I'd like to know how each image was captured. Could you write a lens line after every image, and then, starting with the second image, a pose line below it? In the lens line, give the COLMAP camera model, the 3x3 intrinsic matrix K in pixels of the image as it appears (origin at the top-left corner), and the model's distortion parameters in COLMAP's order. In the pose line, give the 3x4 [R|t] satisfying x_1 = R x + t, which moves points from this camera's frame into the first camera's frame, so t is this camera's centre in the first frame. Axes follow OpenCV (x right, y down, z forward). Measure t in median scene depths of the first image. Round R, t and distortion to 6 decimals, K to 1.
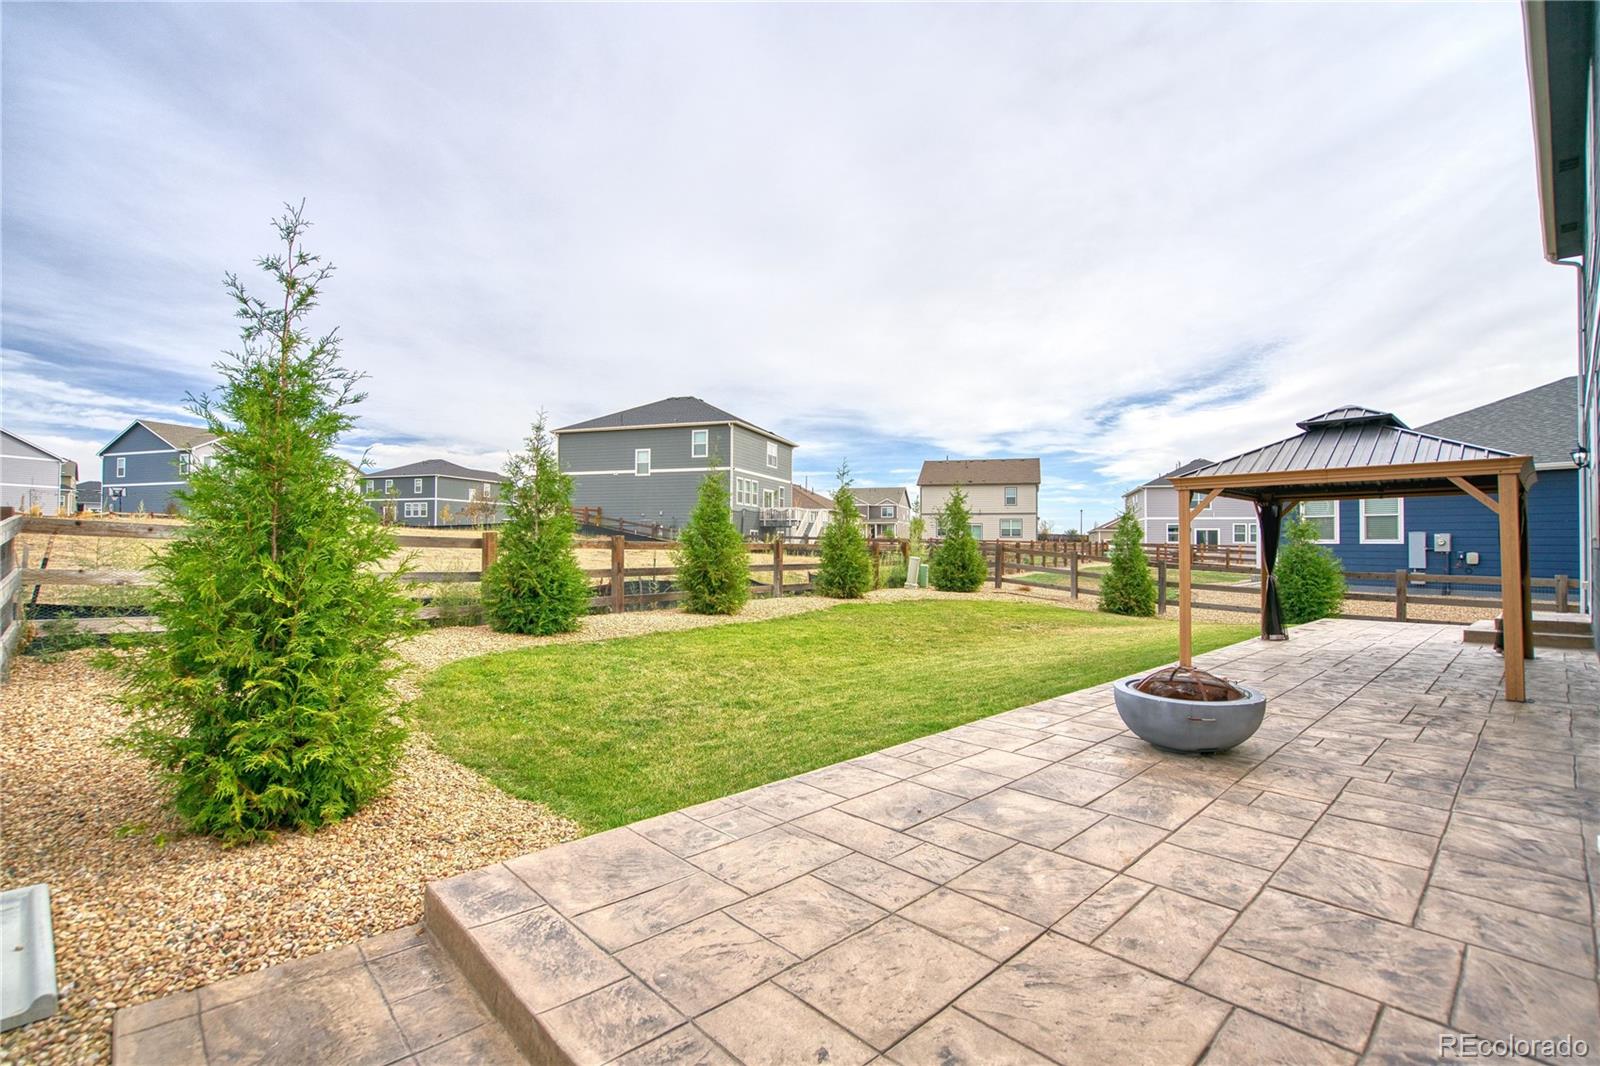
lens RADIAL K [[743.0, 0, 797.2], [0, 743.0, 528.5], [0, 0, 1]] dist [-0.051458, 0.019024]
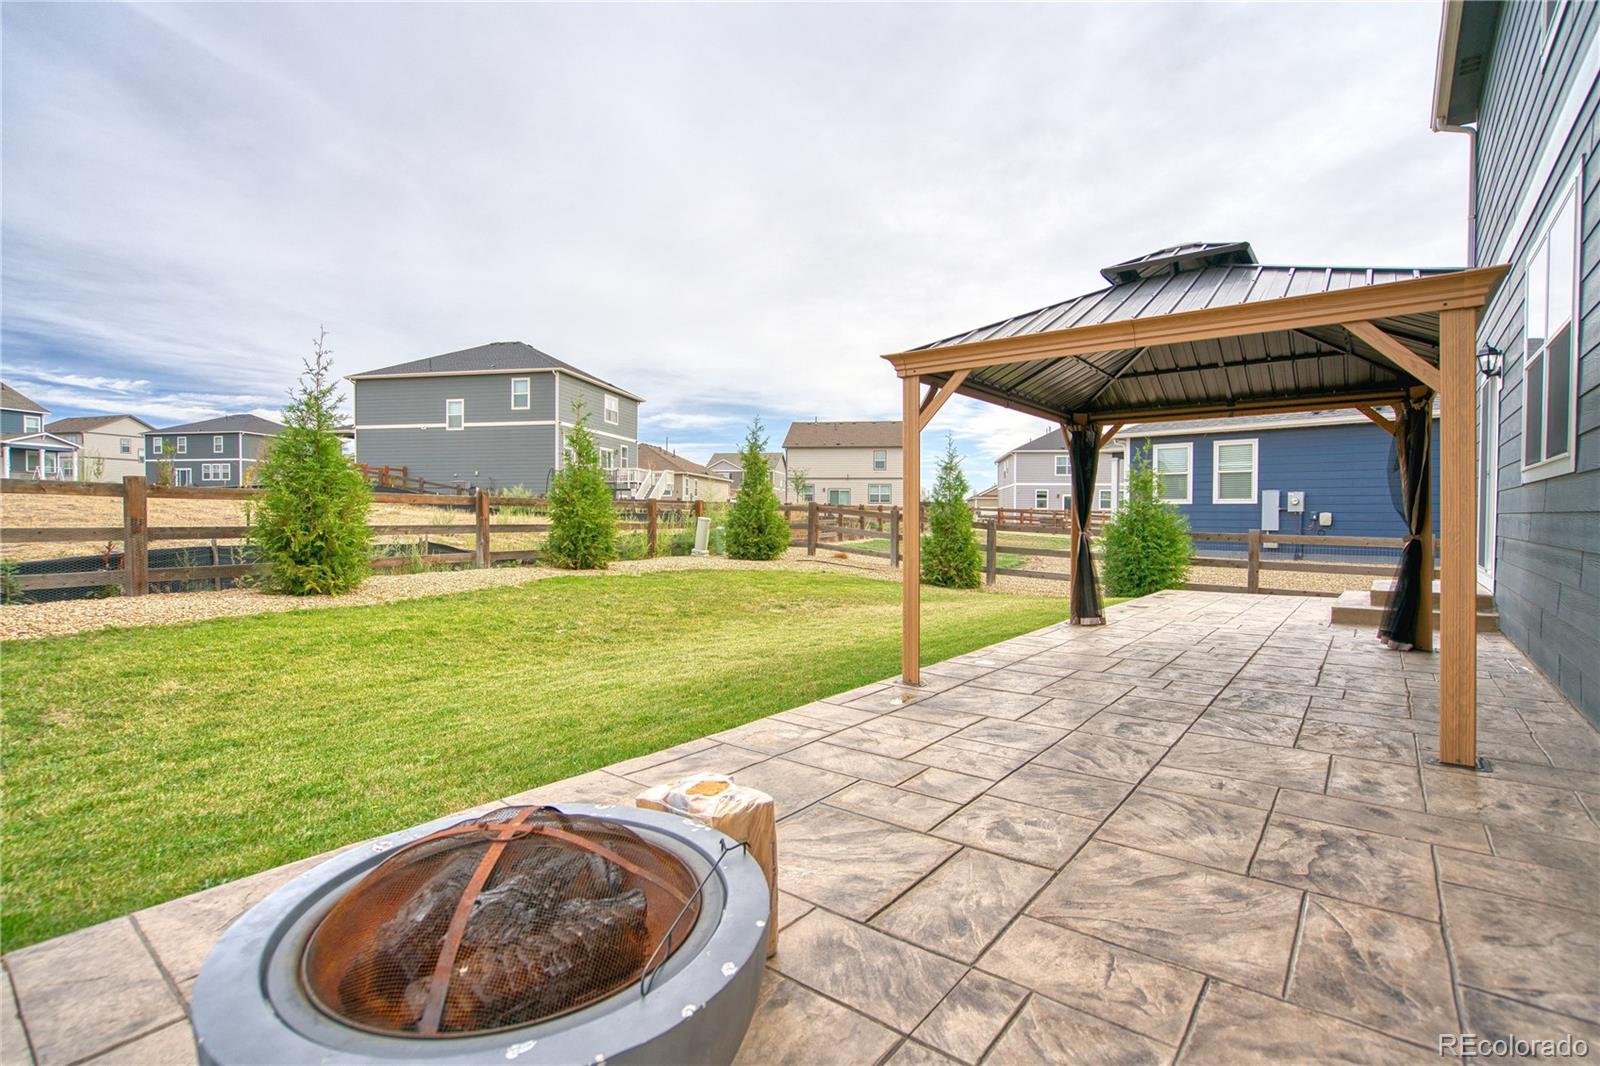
lens RADIAL K [[747.6, 0, 800.7], [0, 747.6, 528.6], [0, 0, 1]] dist [-0.062740, 0.027540]
pose [[0.989888, -0.002971, 0.141823, 0.153304], [-0.002746, 0.999192, 0.040101, 0.018212], [-0.141827, -0.040085, 0.989079, 0.185058]]
